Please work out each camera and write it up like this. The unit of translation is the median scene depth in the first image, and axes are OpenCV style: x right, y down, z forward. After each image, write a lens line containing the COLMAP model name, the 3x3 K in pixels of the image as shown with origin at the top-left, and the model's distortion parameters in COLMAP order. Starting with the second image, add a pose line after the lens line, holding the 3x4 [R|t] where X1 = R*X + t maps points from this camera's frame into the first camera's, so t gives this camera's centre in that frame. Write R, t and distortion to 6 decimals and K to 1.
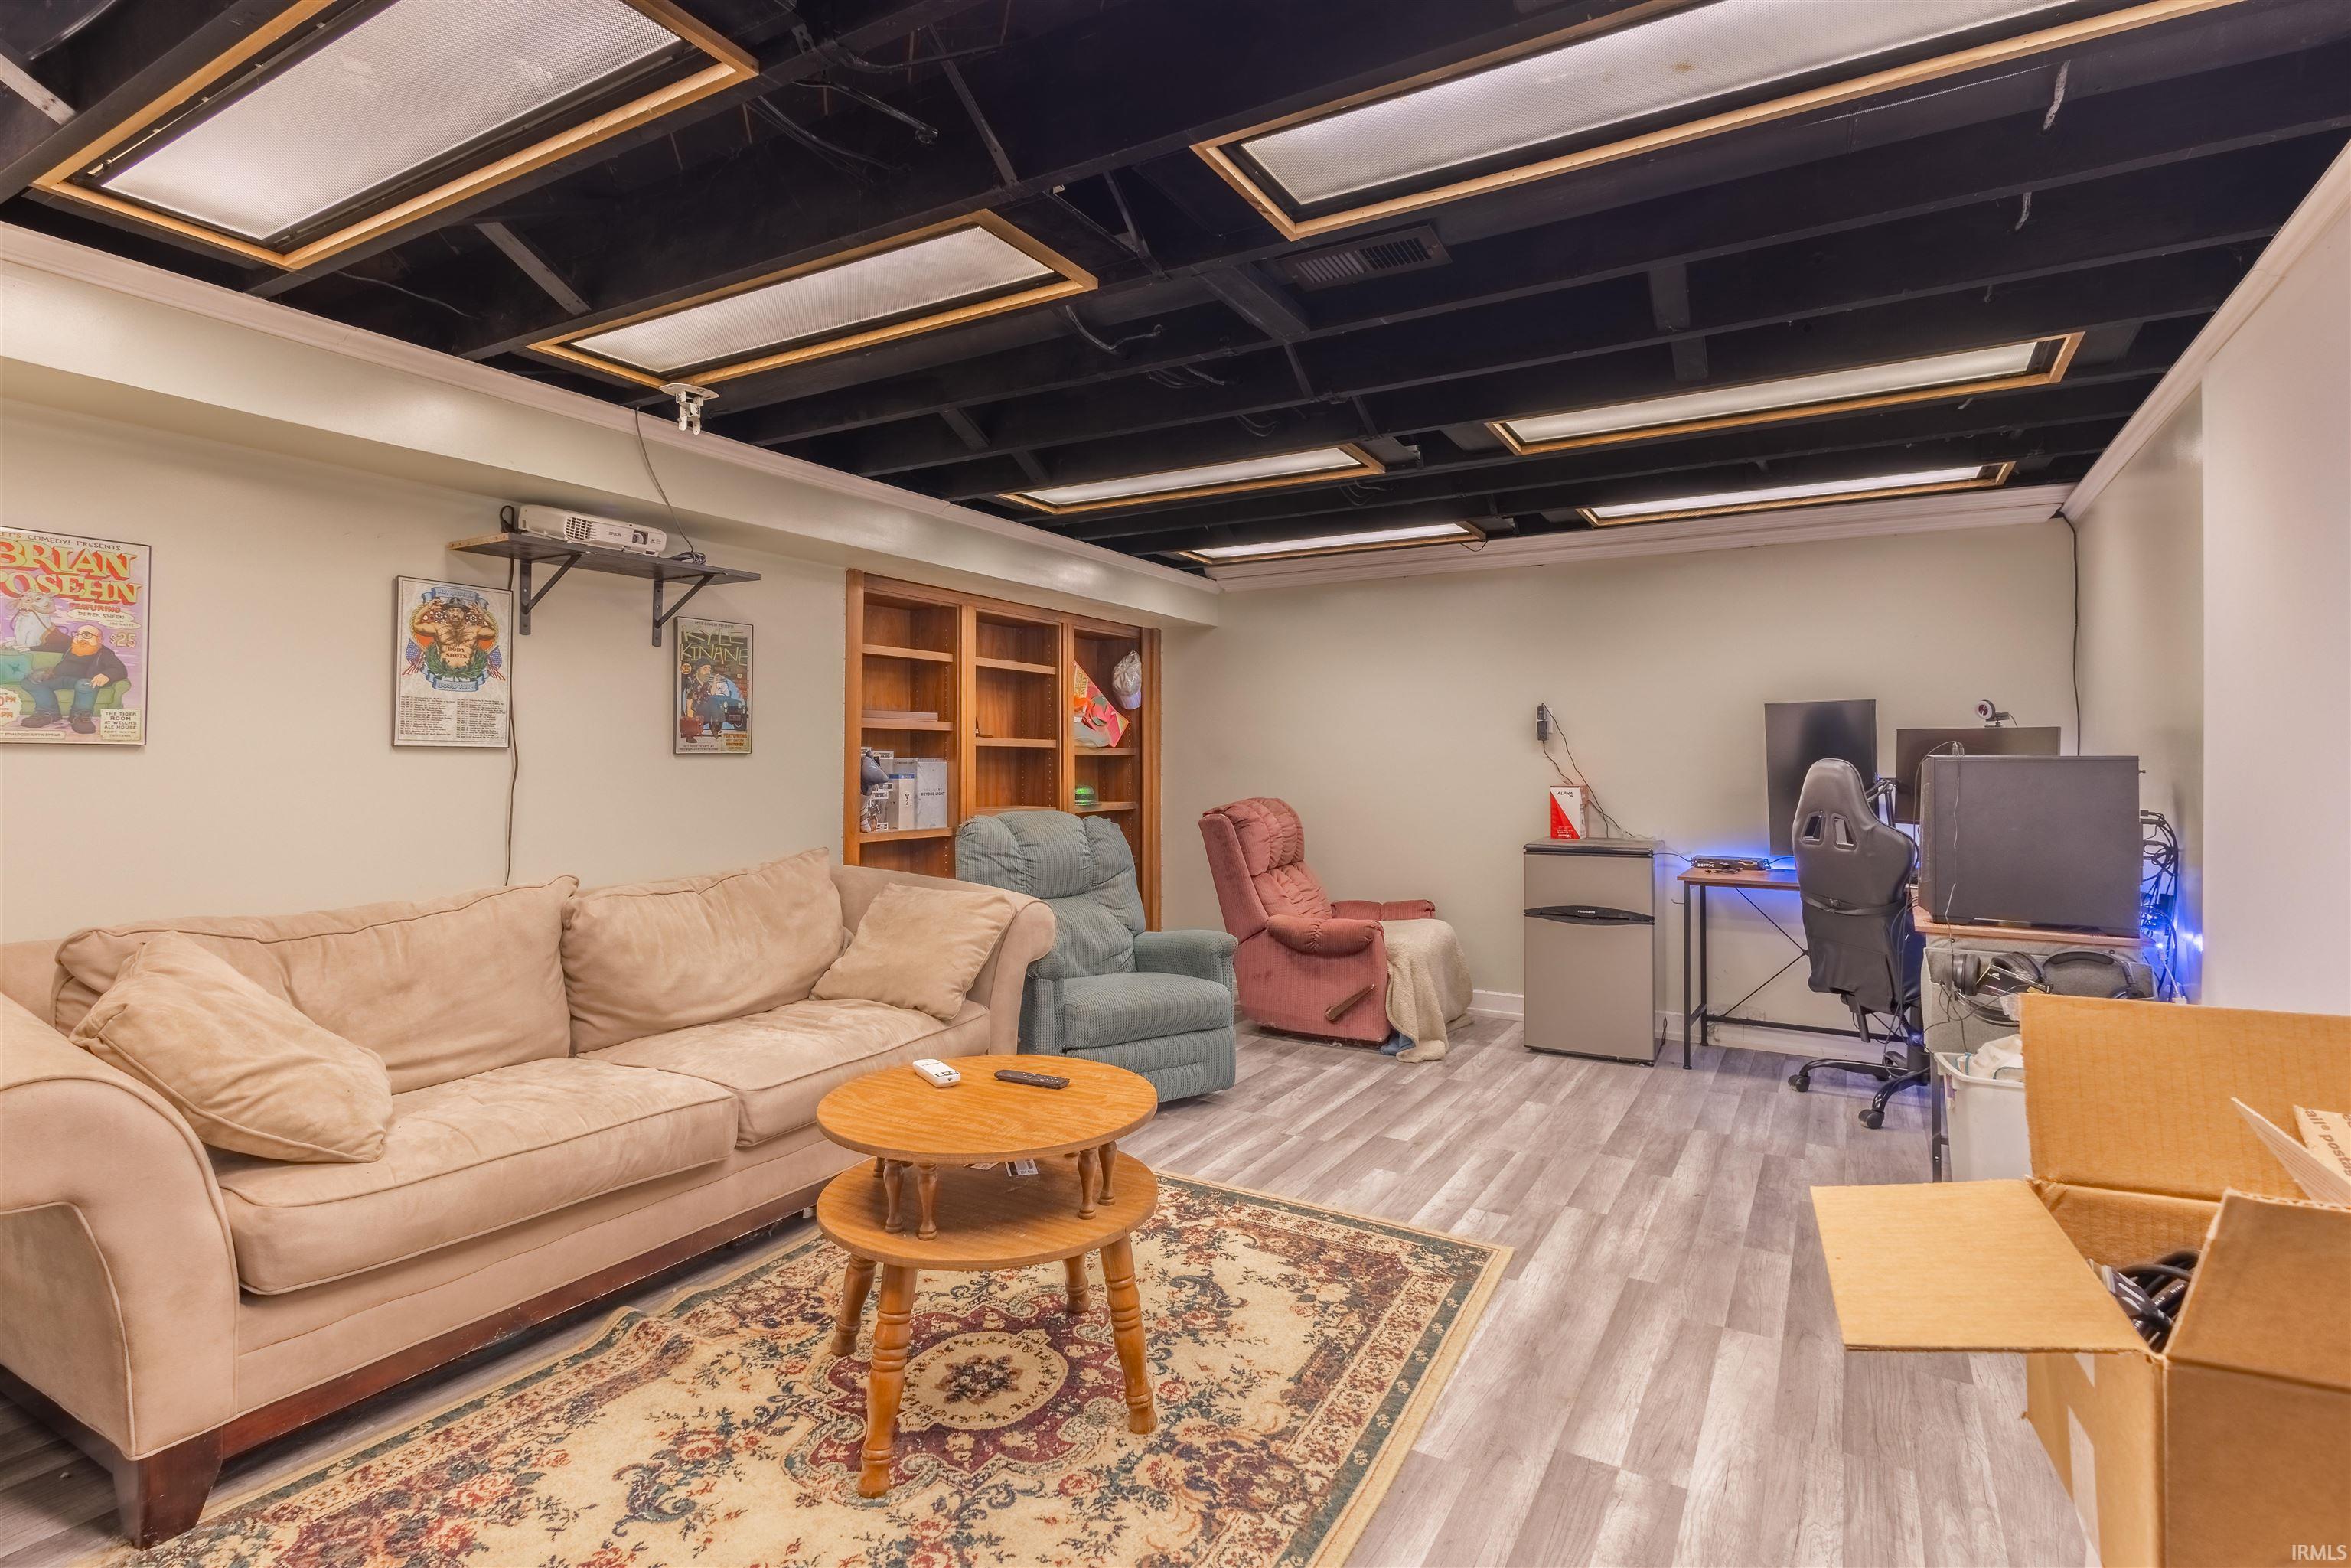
lens RADIAL K [[1108.6, 0, 1181.0], [0, 1108.6, 768.5], [0, 0, 1]] dist [0.001292, 0.000001]
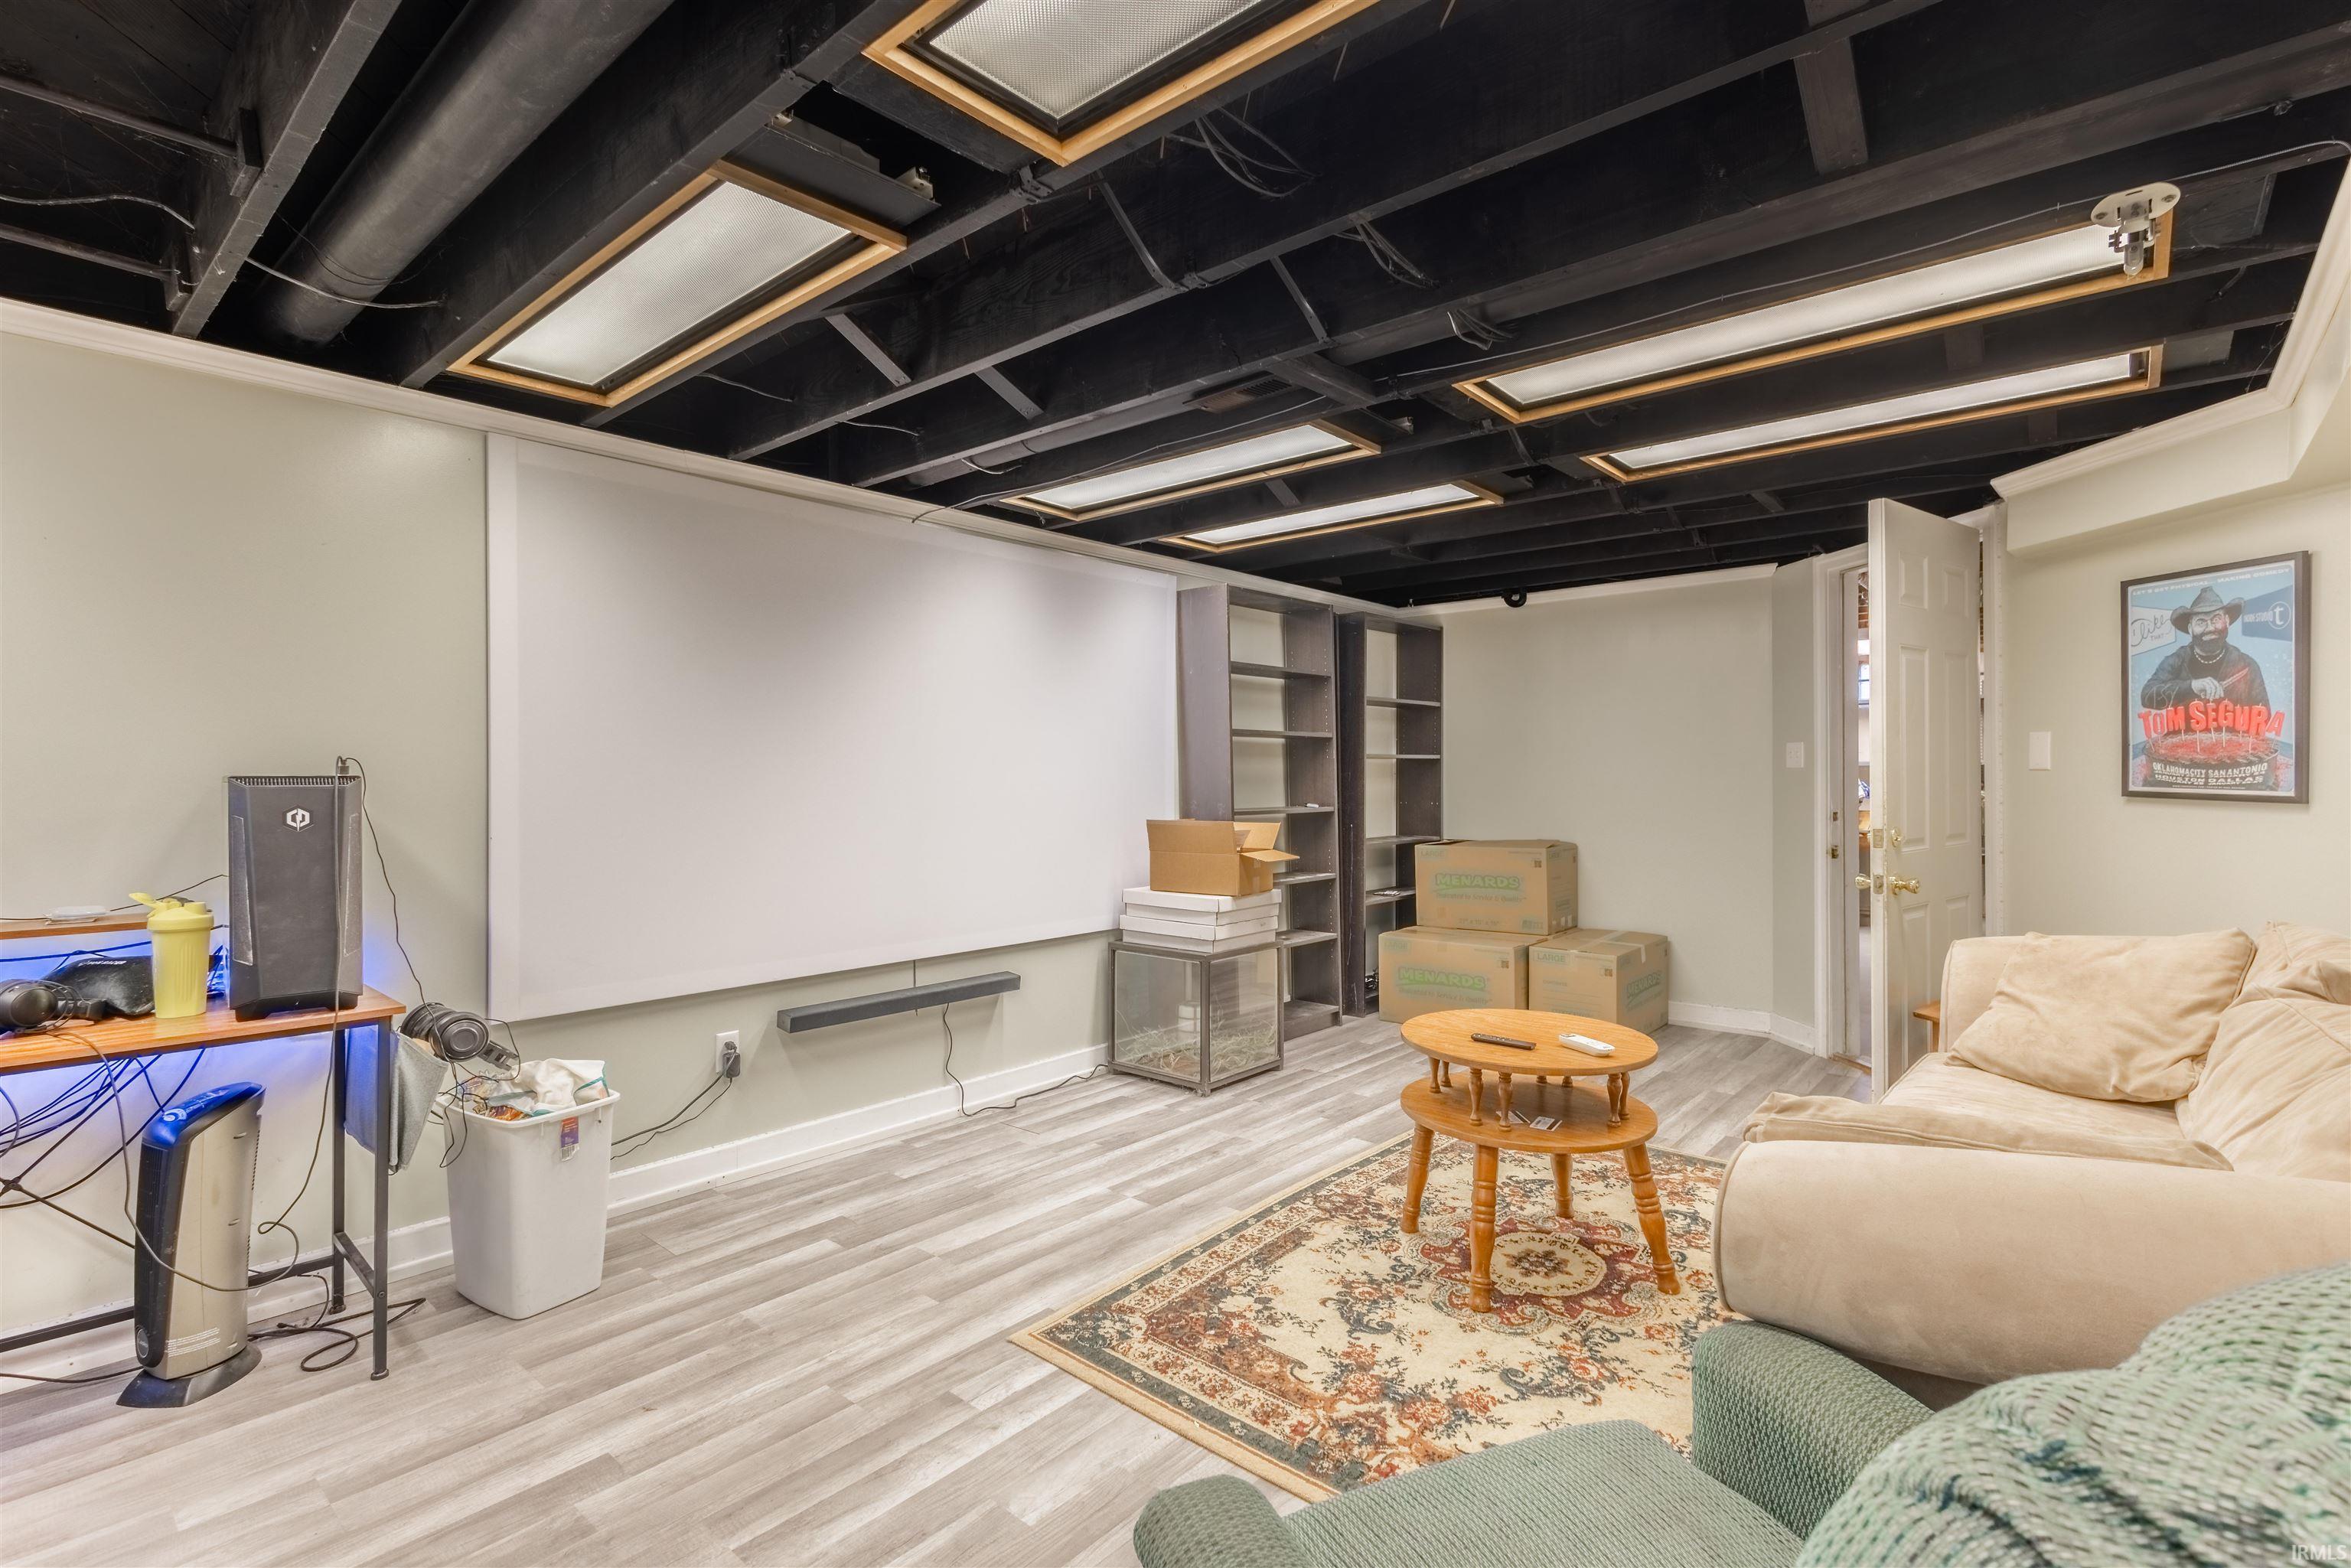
lens RADIAL K [[1108.6, 0, 1168.4], [0, 1108.6, 776.2], [0, 0, 1]] dist [0.001292, 0.000001]
pose [[-0.979822, 0.001033, 0.199867, -0.011871], [0.002604, 0.999968, 0.007598, -0.039019], [-0.199853, 0.007965, -0.979794, 2.066978]]
